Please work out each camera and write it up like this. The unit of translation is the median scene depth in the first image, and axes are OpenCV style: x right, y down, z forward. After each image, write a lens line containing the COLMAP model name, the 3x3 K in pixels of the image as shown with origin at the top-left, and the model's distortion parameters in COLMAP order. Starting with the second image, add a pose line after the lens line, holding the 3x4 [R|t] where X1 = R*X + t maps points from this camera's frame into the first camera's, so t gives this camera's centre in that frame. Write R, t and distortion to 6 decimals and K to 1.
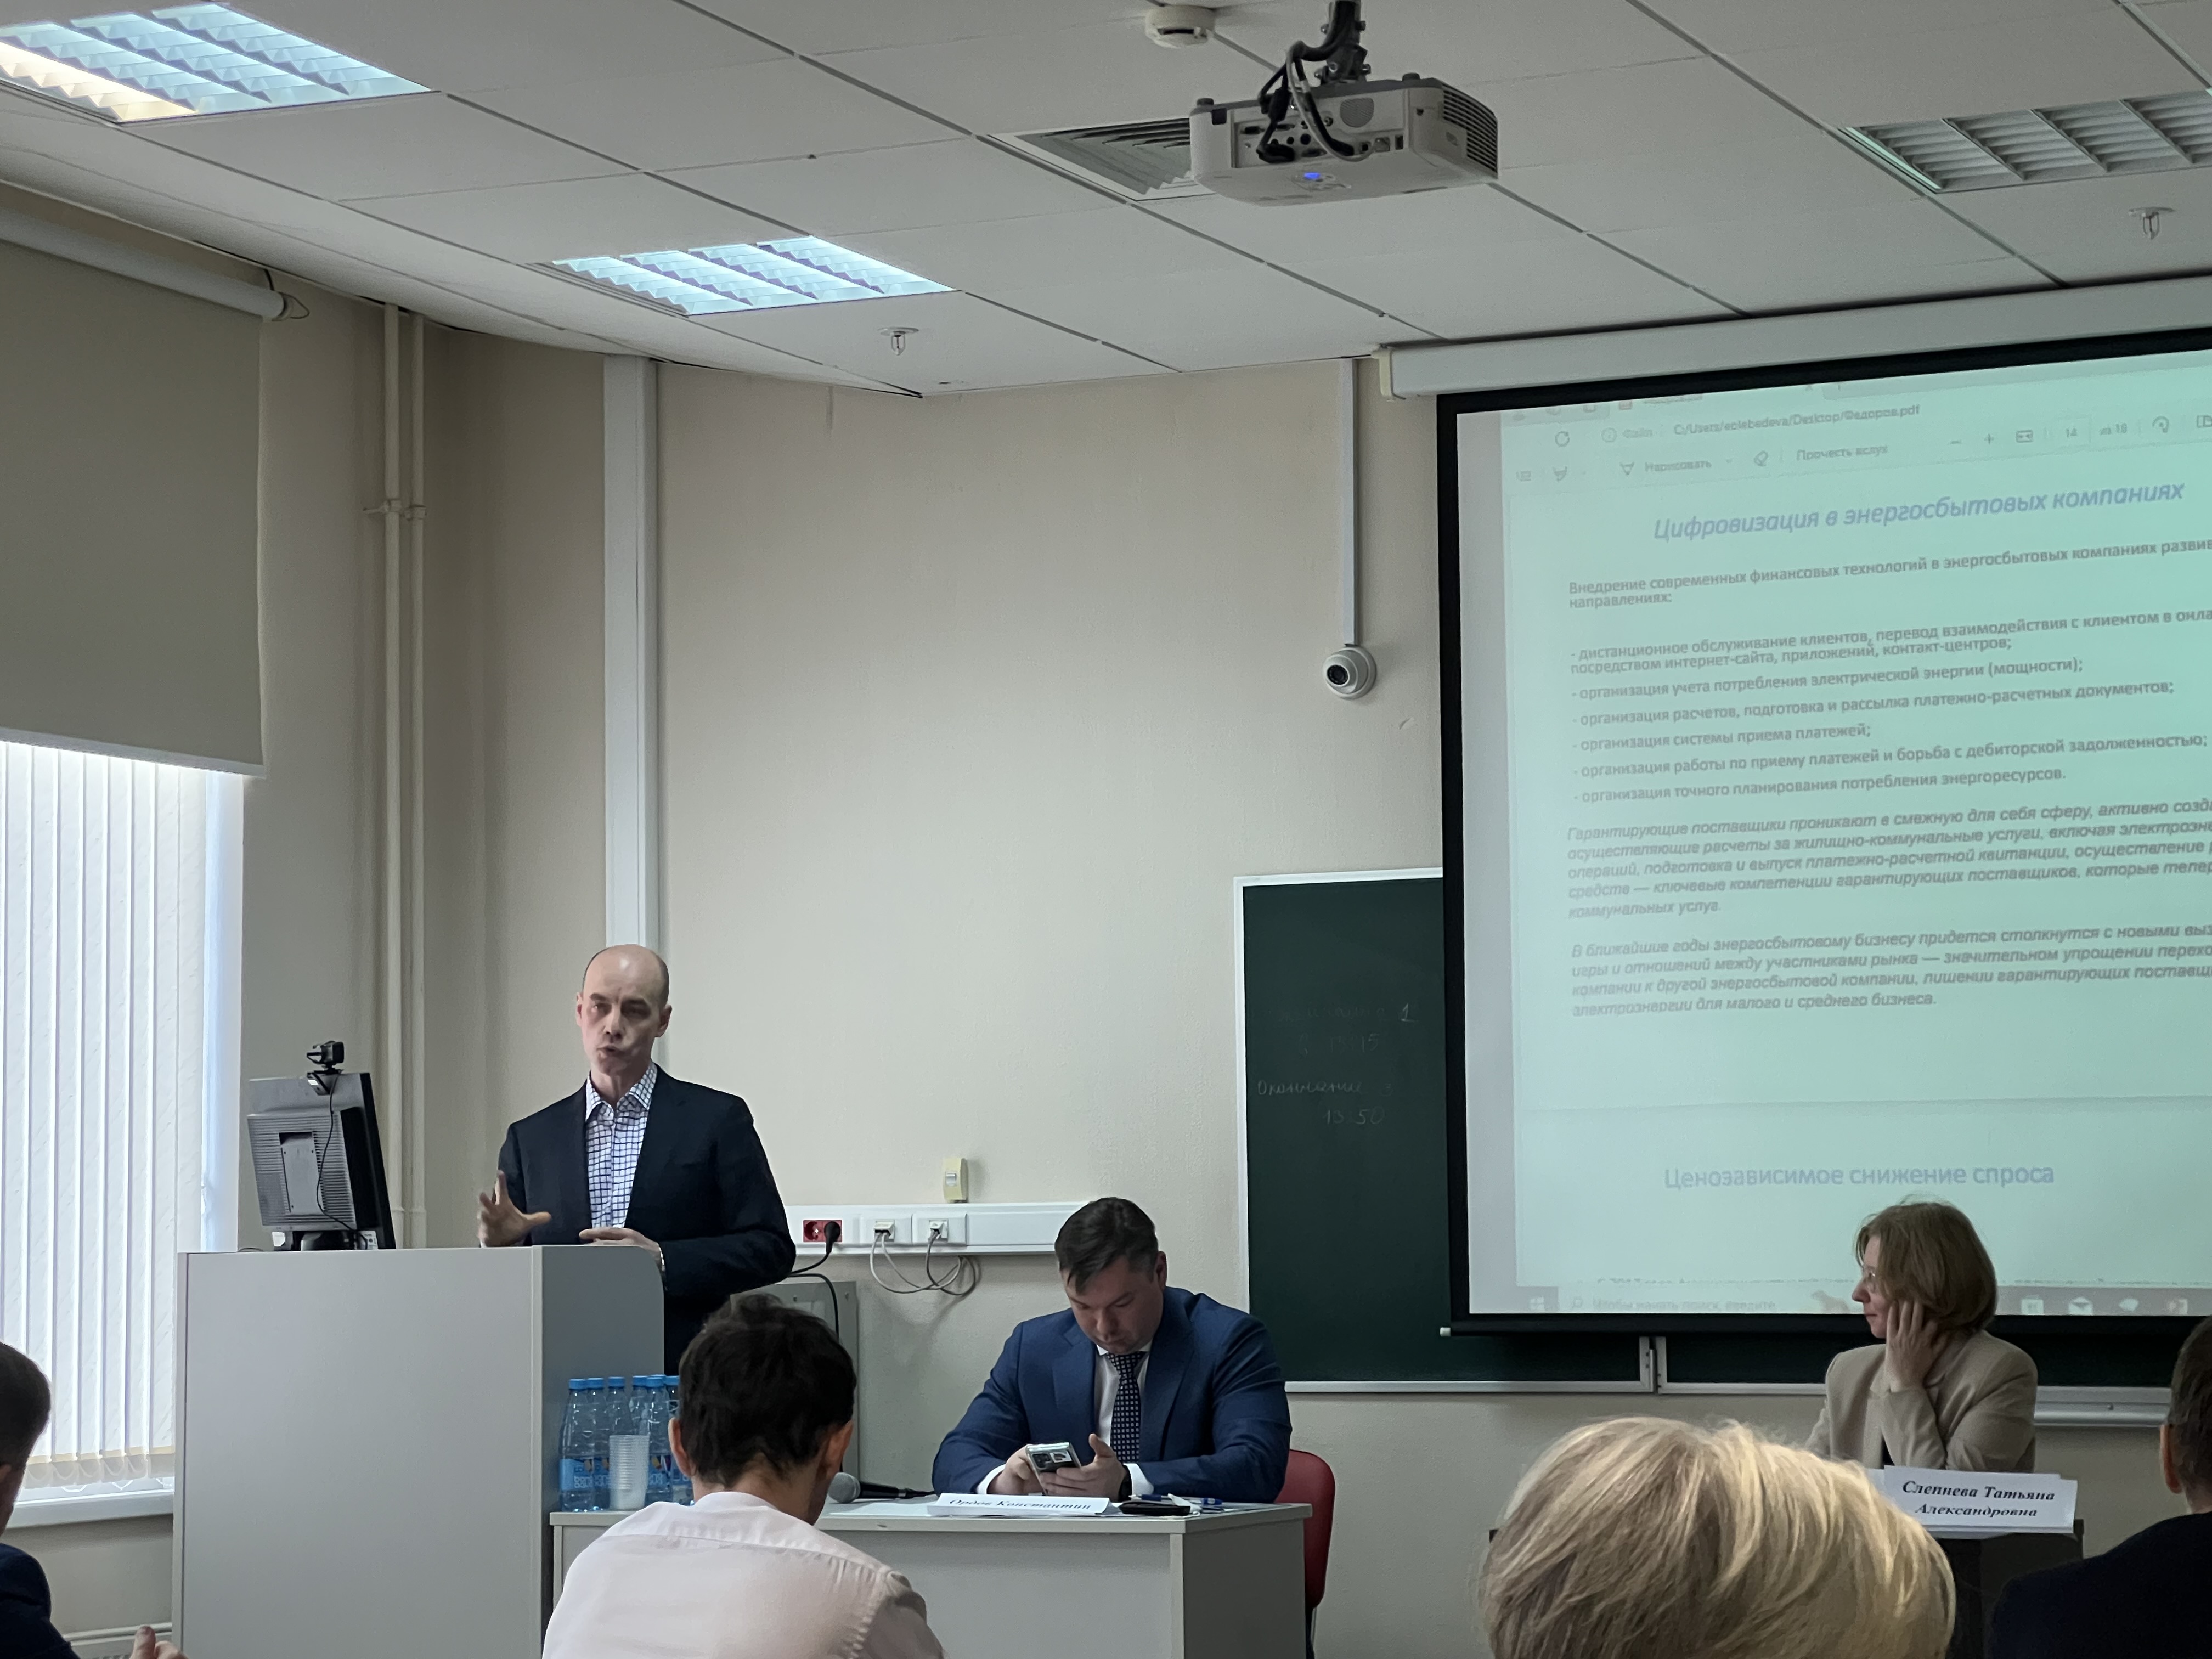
lens RADIAL K [[5145.7, 0, 1101.6], [0, 5145.7, 775.3], [0, 0, 1]] dist [0.041985, 0.535101]
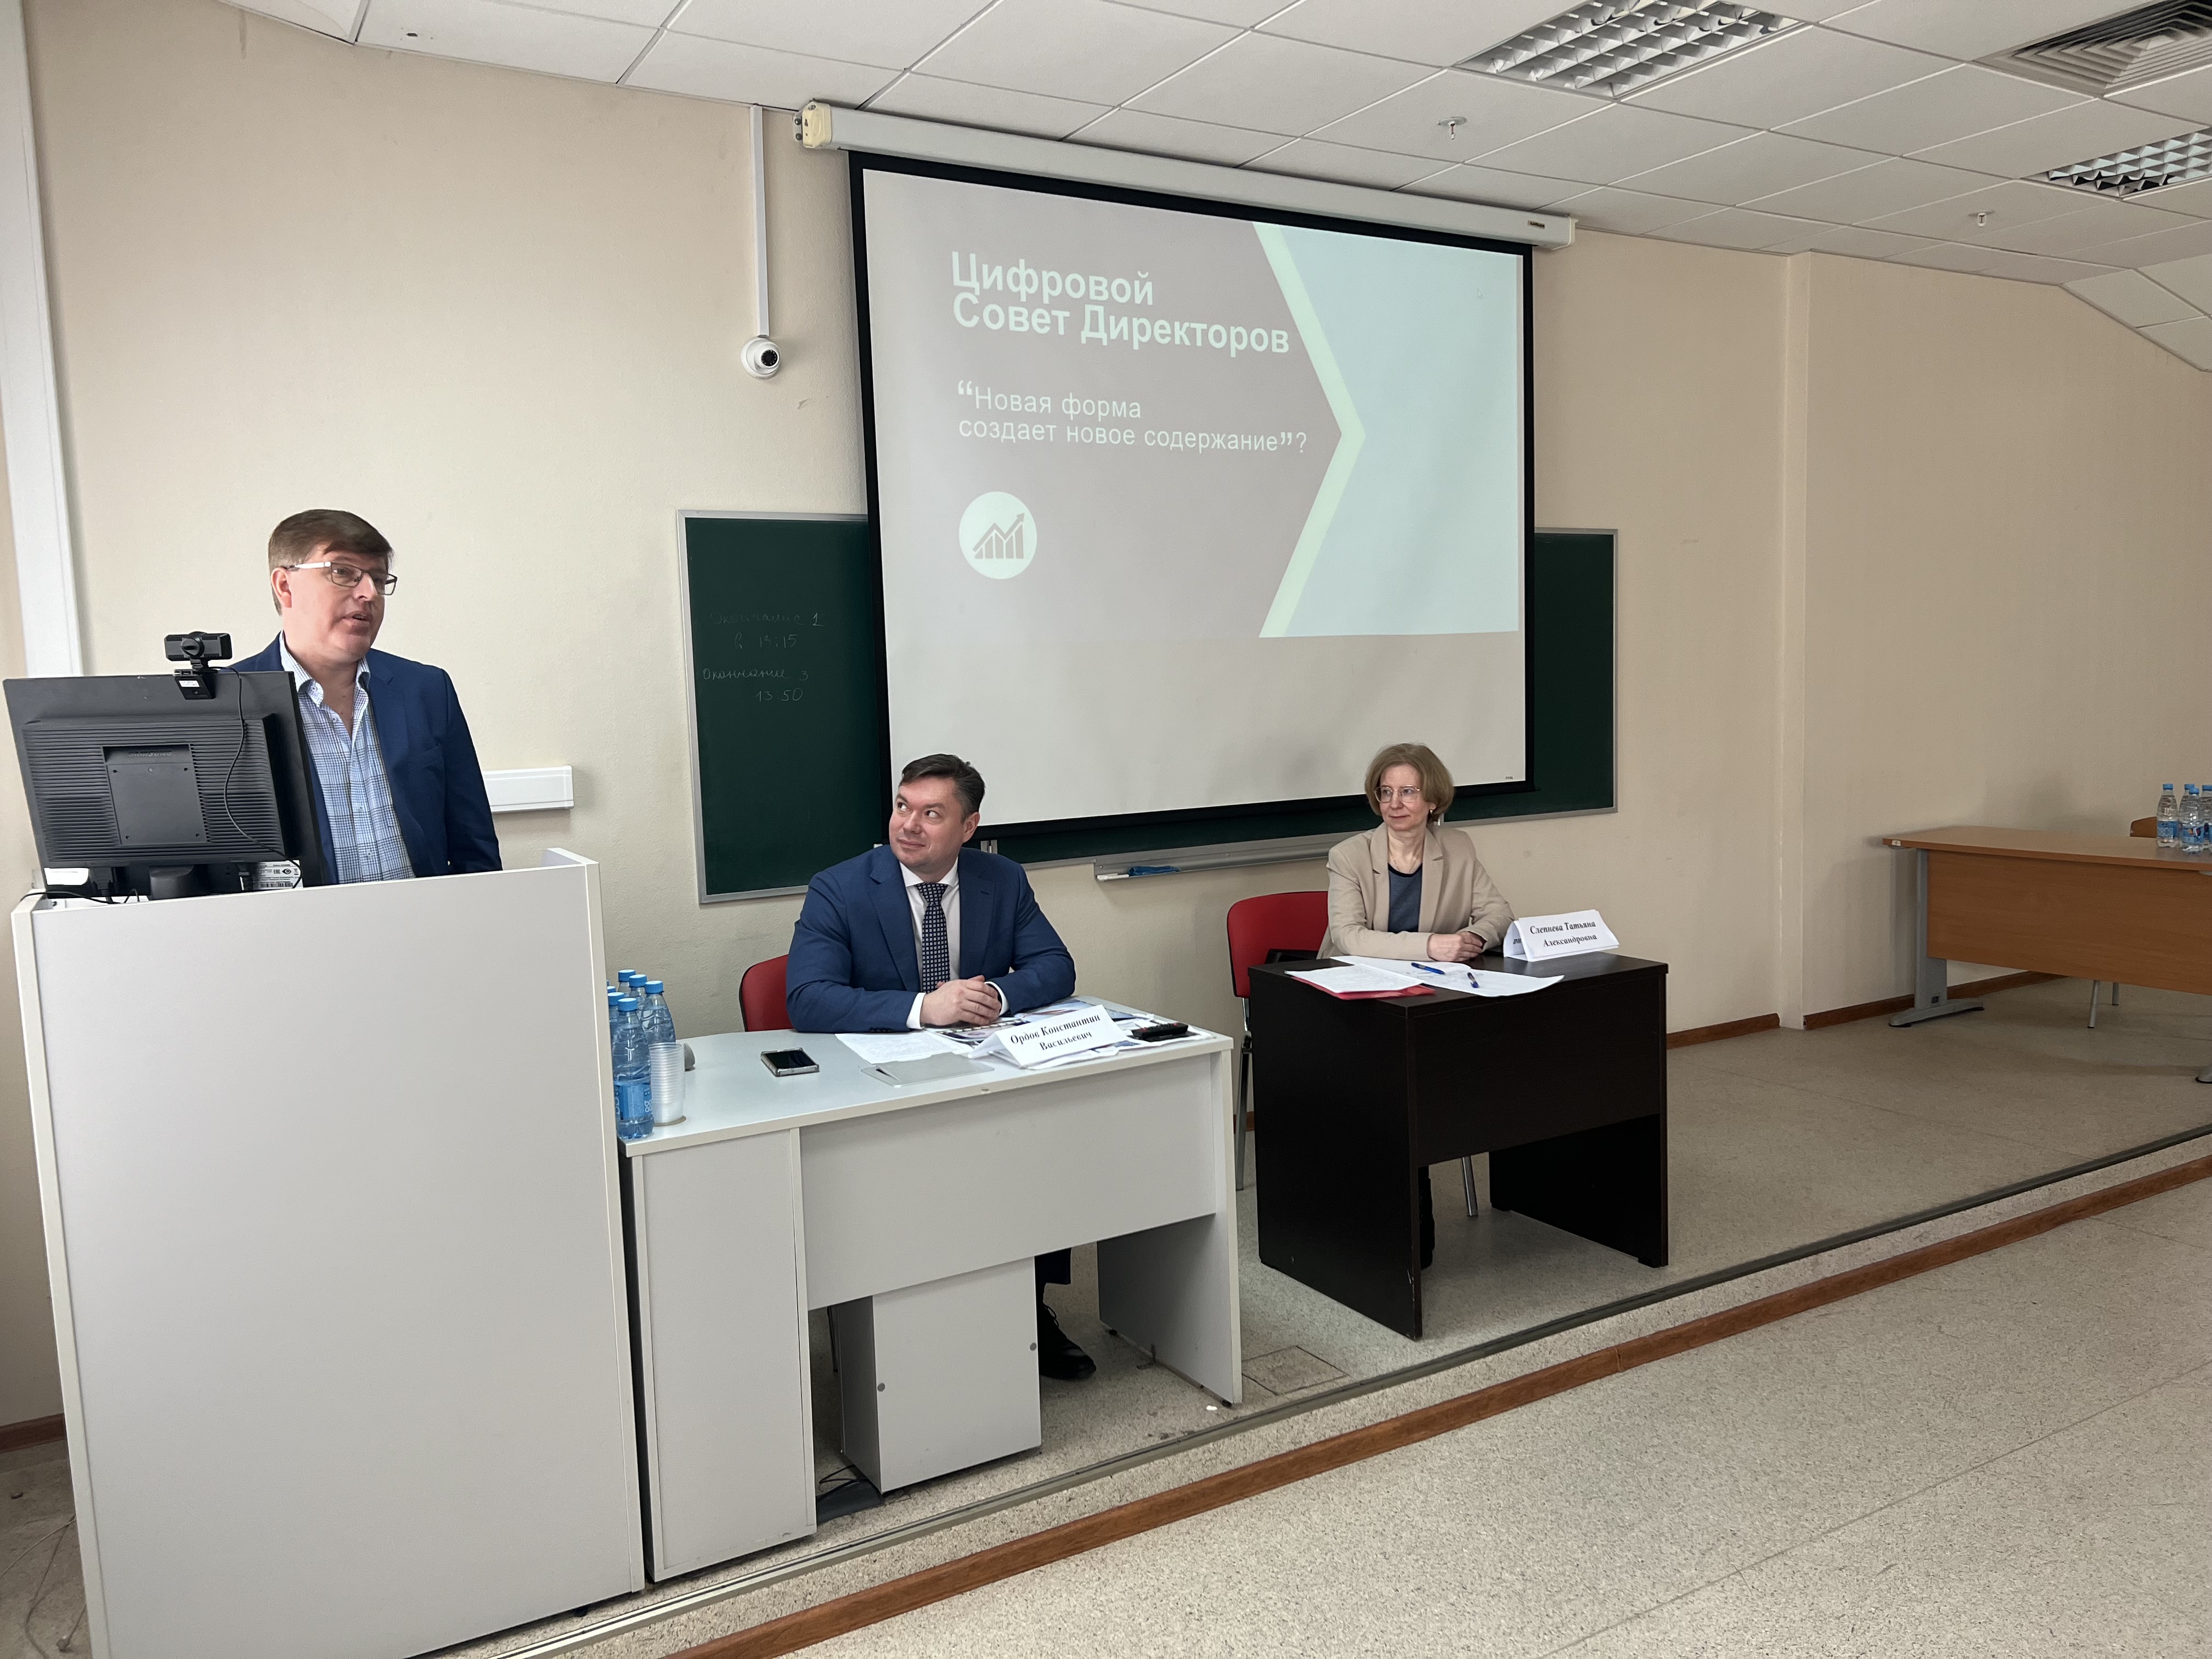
lens RADIAL K [[1687.8, 0, 1106.0], [0, 1687.8, 829.5], [0, 0, 1]] dist [0.005250, 0.001527]
pose [[0.569177, -0.087228, 0.817575, -0.286700], [-0.046618, 0.989333, 0.138007, 0.038821], [-0.820892, -0.116665, 0.559039, 0.727084]]
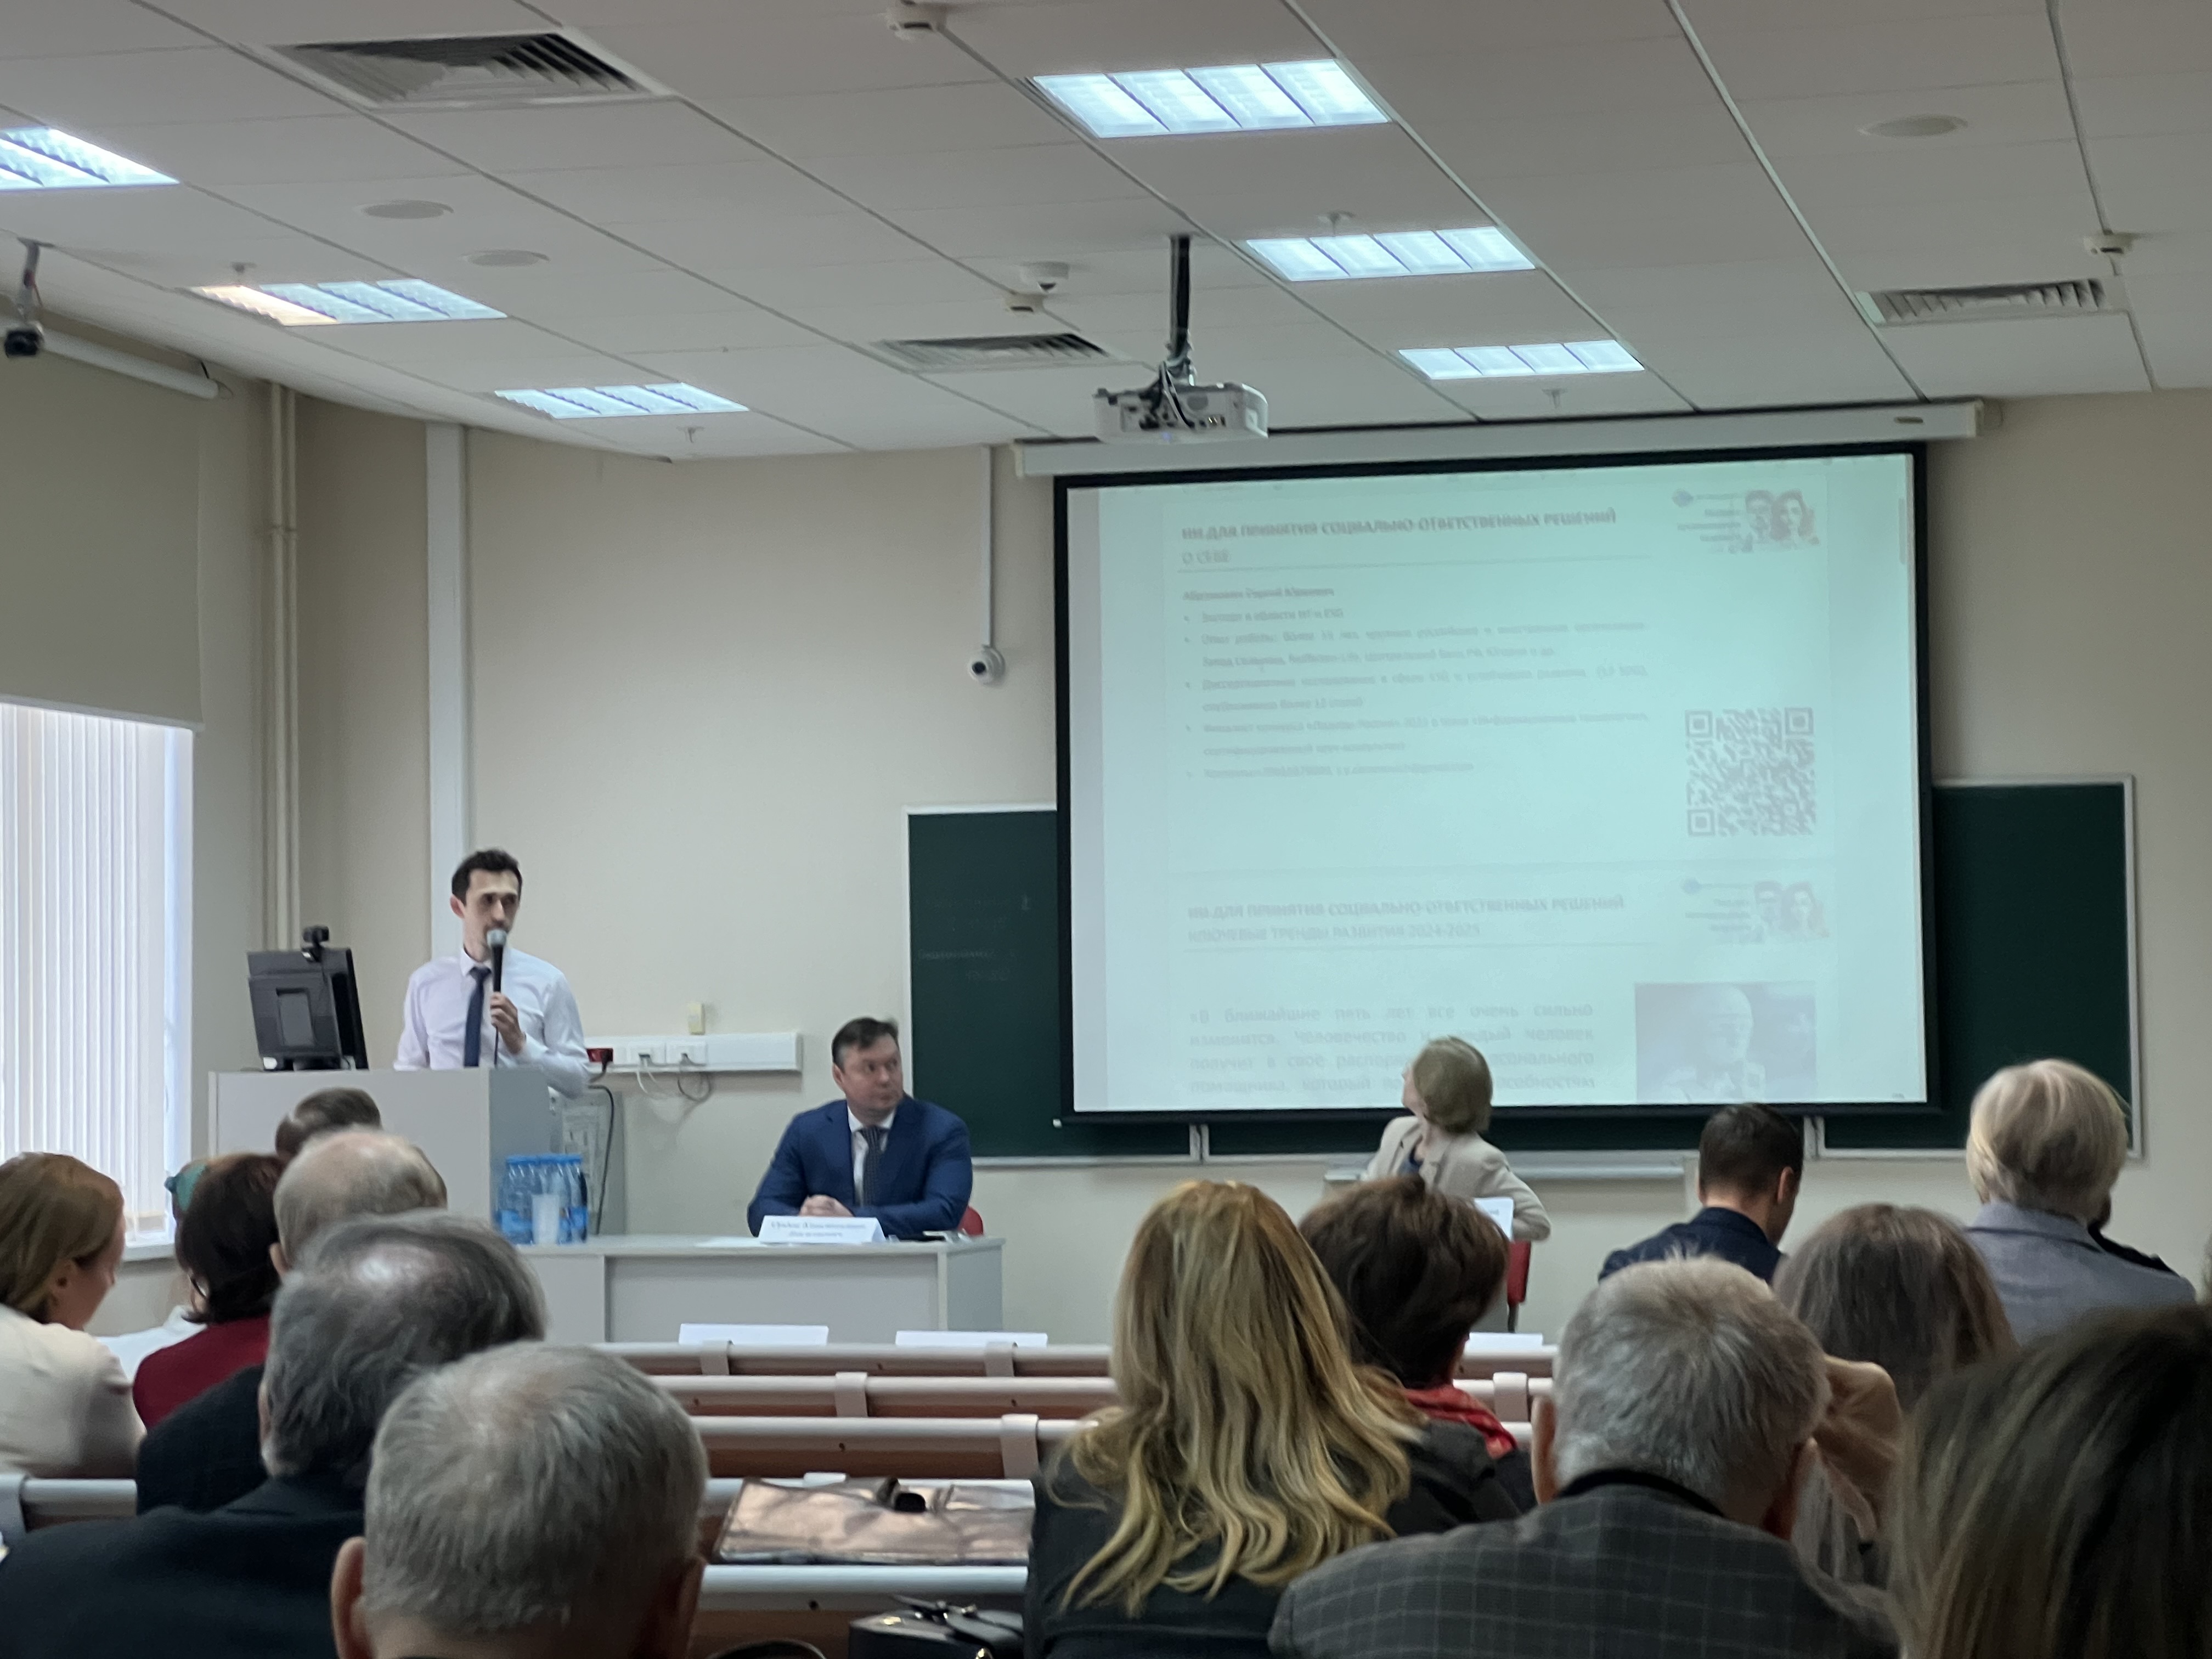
lens RADIAL K [[5065.1, 0, 1106.0], [0, 5065.1, 829.5], [0, 0, 1]] dist [0.012310, 0.185941]
pose [[0.984081, 0.003463, 0.177685, -0.183566], [-0.011589, 0.998932, 0.044717, -0.041170], [-0.177341, -0.046065, 0.983071, -0.428739]]
